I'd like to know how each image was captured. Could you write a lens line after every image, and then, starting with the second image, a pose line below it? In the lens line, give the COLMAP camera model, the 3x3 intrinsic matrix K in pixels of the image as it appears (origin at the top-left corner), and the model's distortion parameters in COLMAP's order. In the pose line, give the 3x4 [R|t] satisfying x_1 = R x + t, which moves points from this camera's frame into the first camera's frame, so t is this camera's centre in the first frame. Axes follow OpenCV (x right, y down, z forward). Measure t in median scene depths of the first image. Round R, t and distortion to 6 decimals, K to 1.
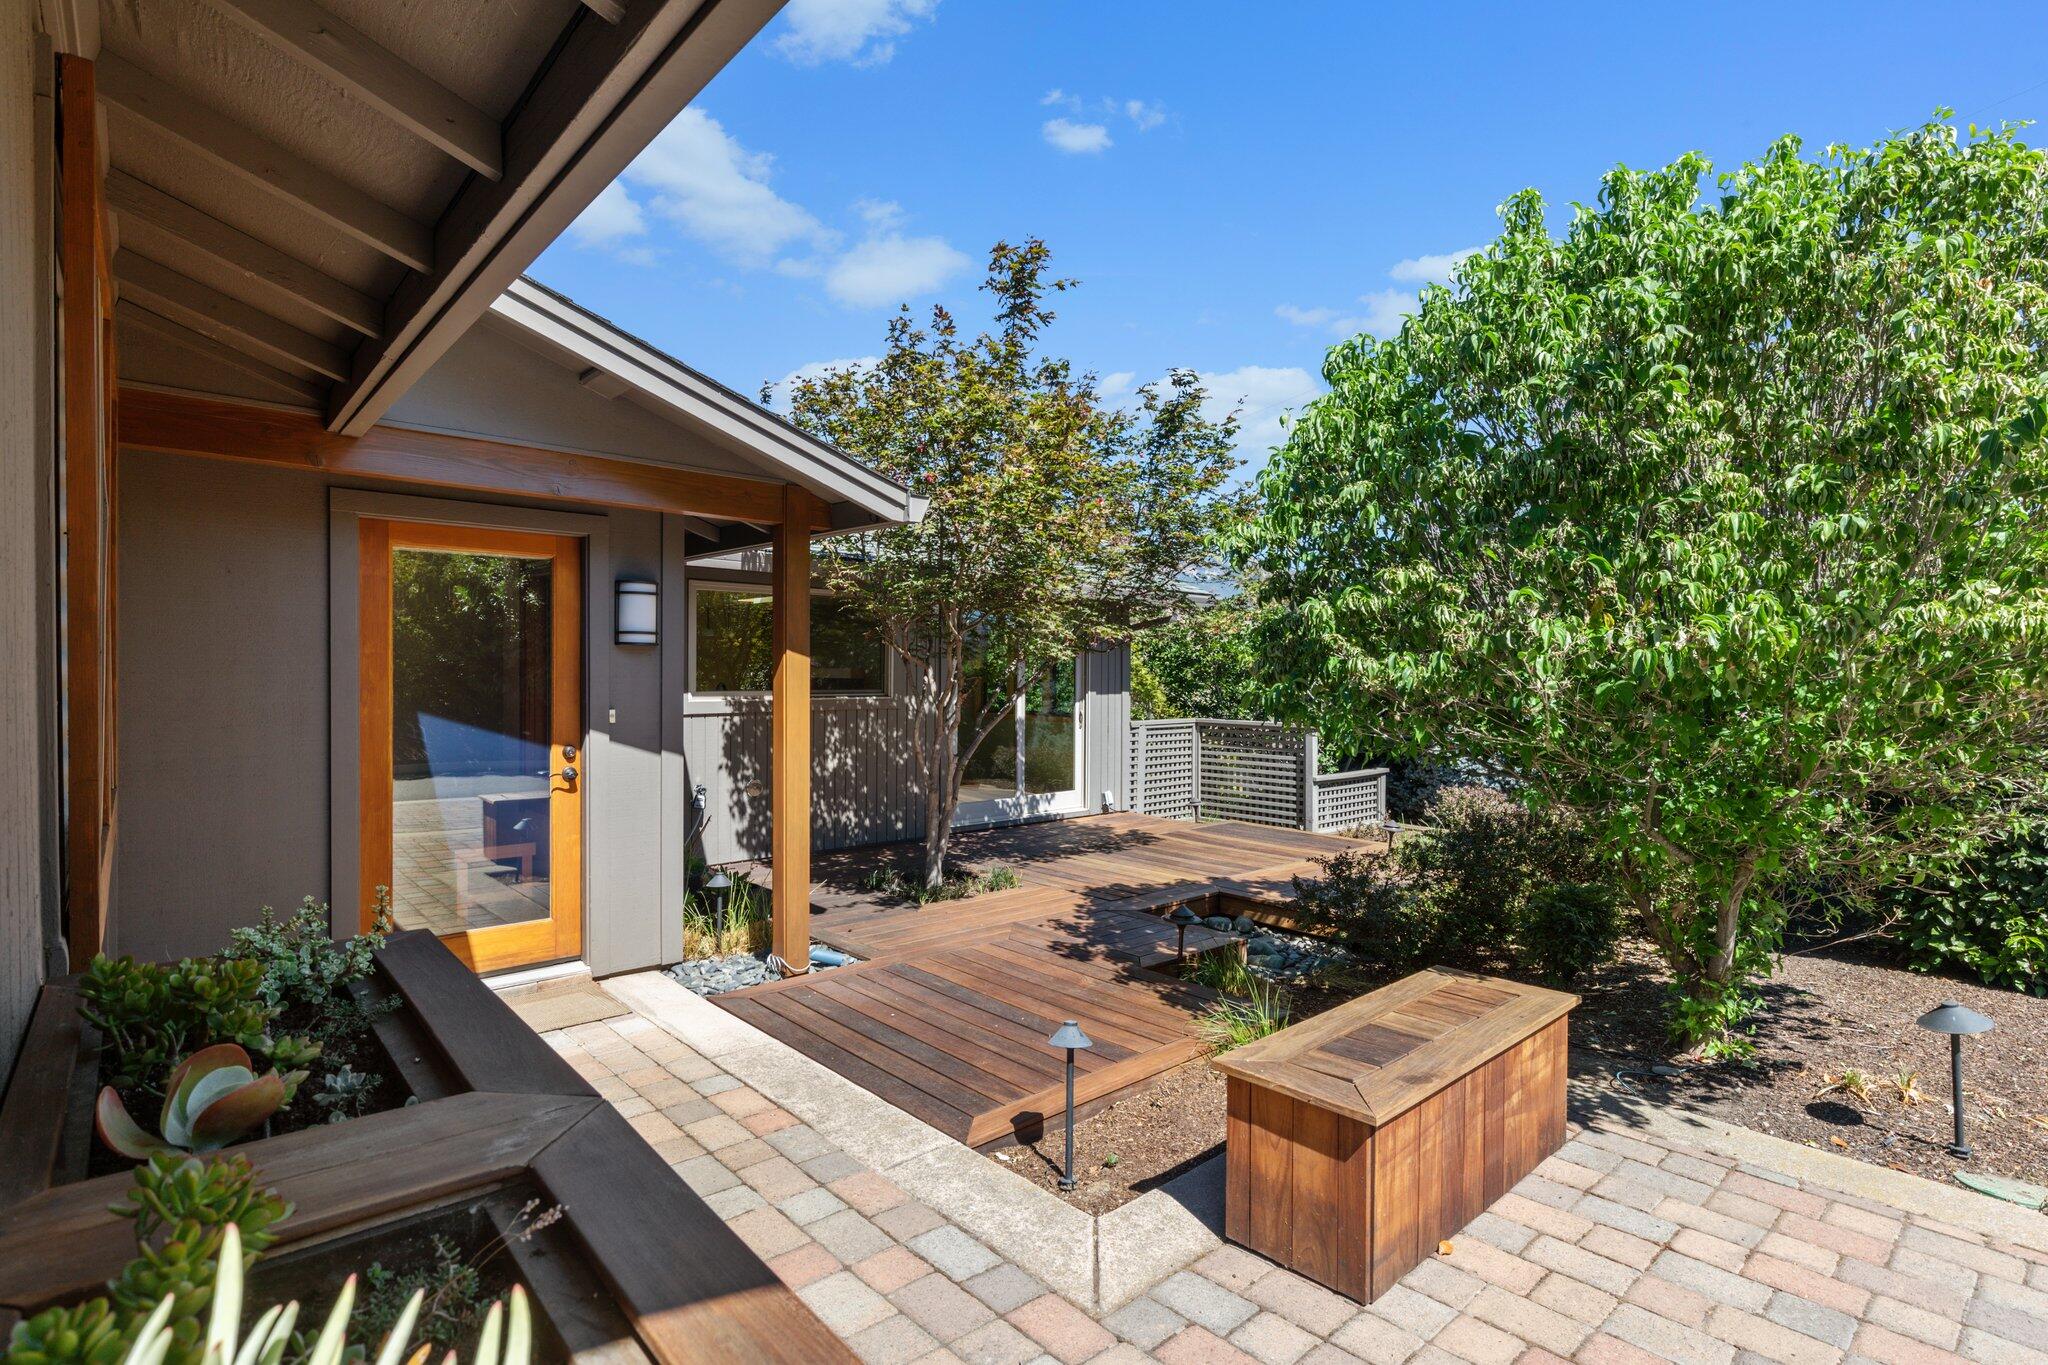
lens RADIAL K [[1027.3, 0, 1031.8], [0, 1027.3, 666.2], [0, 0, 1]] dist [0.001016, 0.000135]
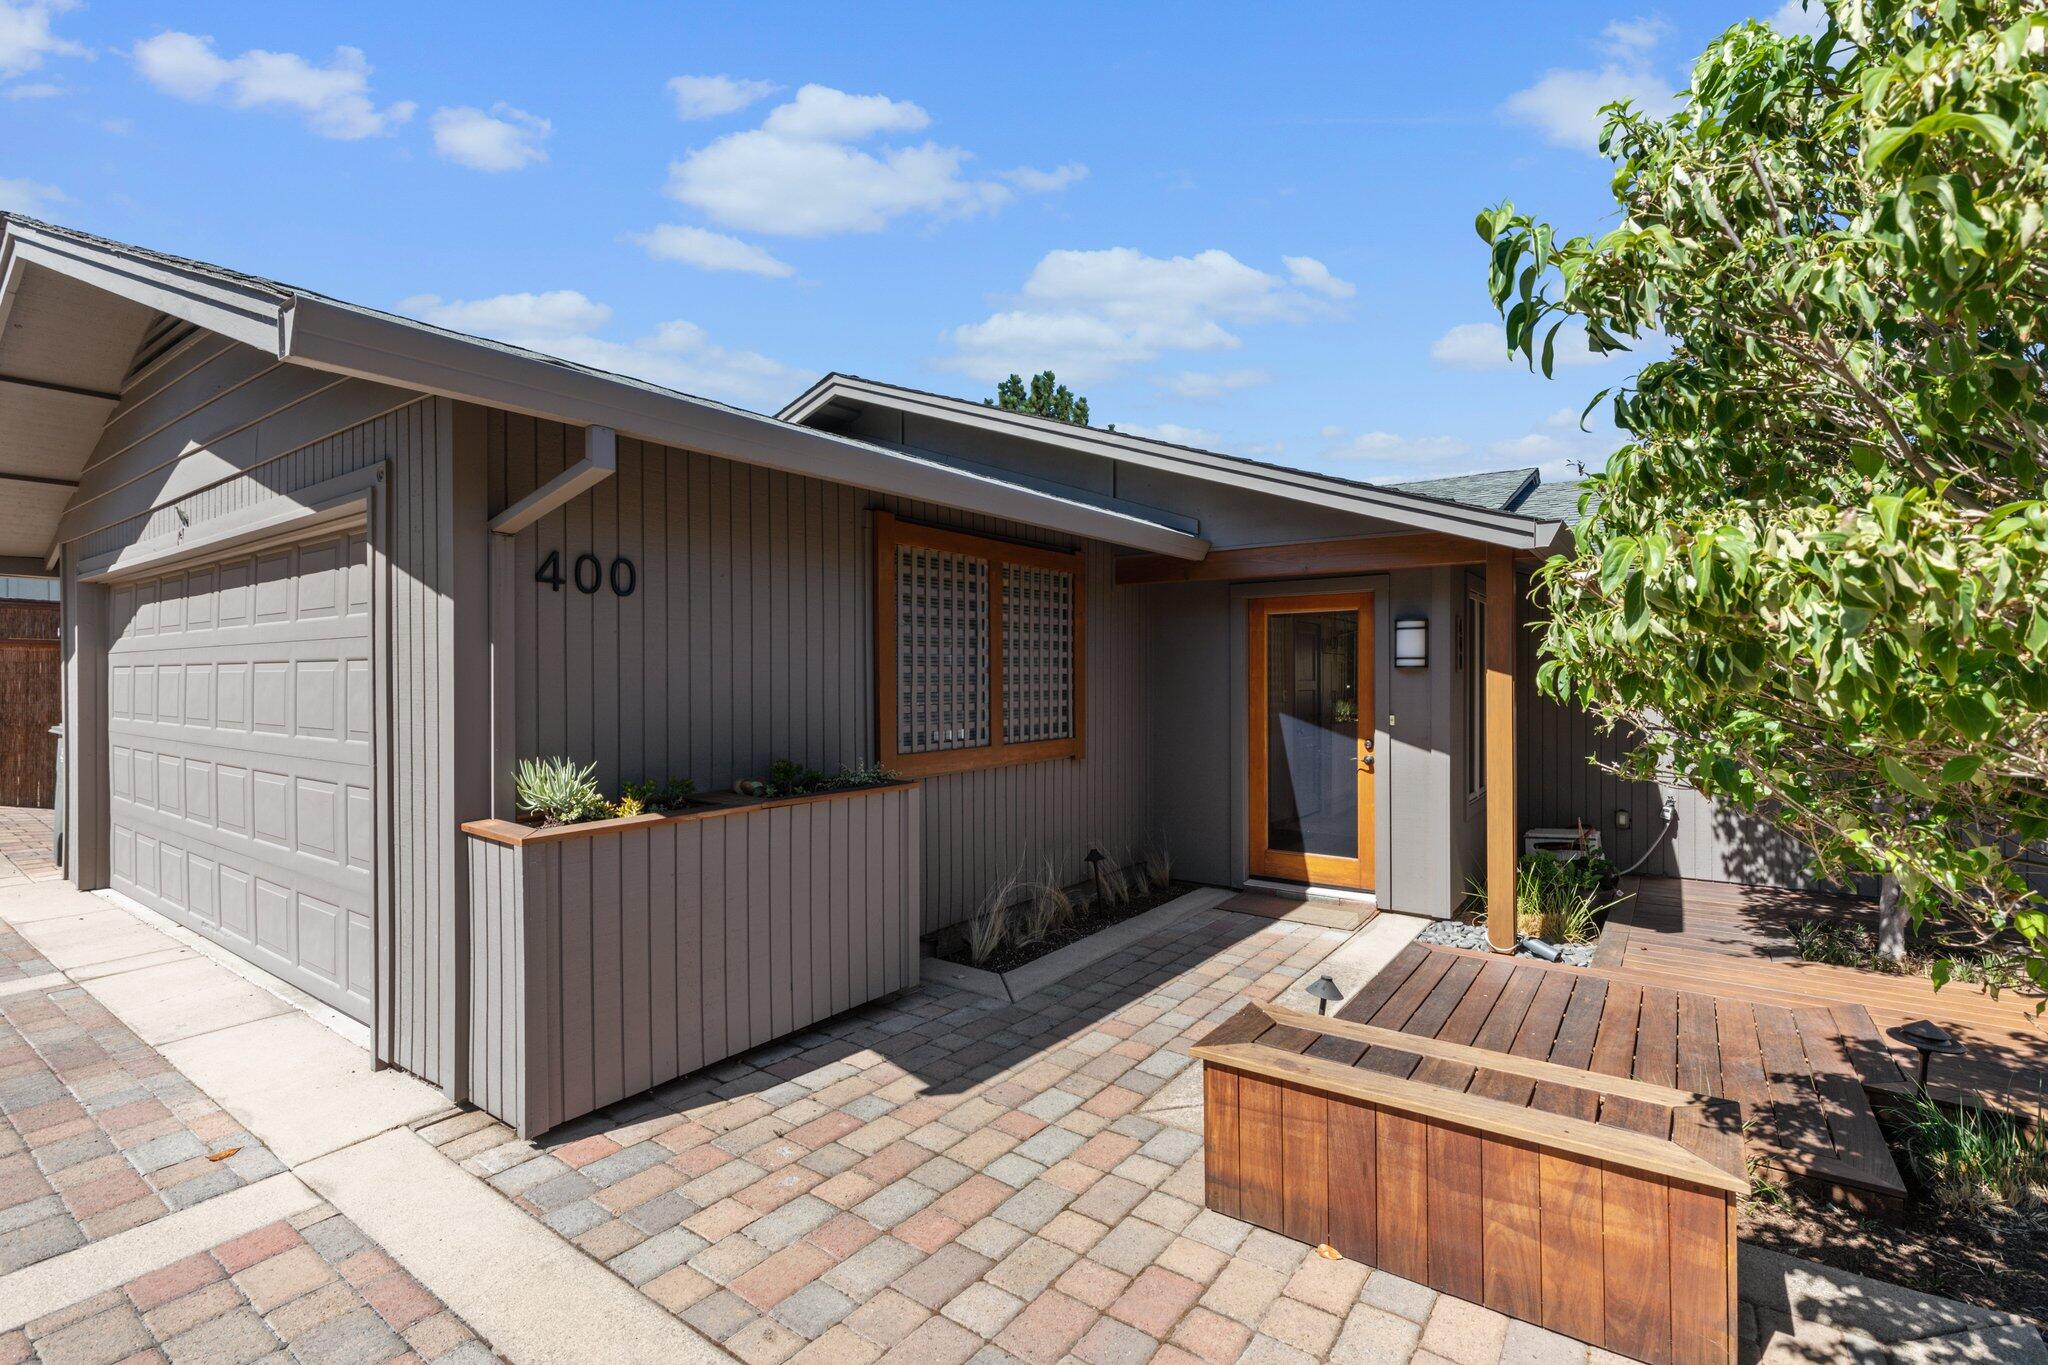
lens RADIAL K [[910.2, 0, 1041.7], [0, 910.2, 682.0], [0, 0, 1]] dist [-0.002413, 0.000050]
pose [[0.221963, -0.000701, -0.975055, 0.670072], [-0.002041, 0.999997, -0.001184, 0.000190], [0.975053, 0.002253, 0.221961, 0.286853]]
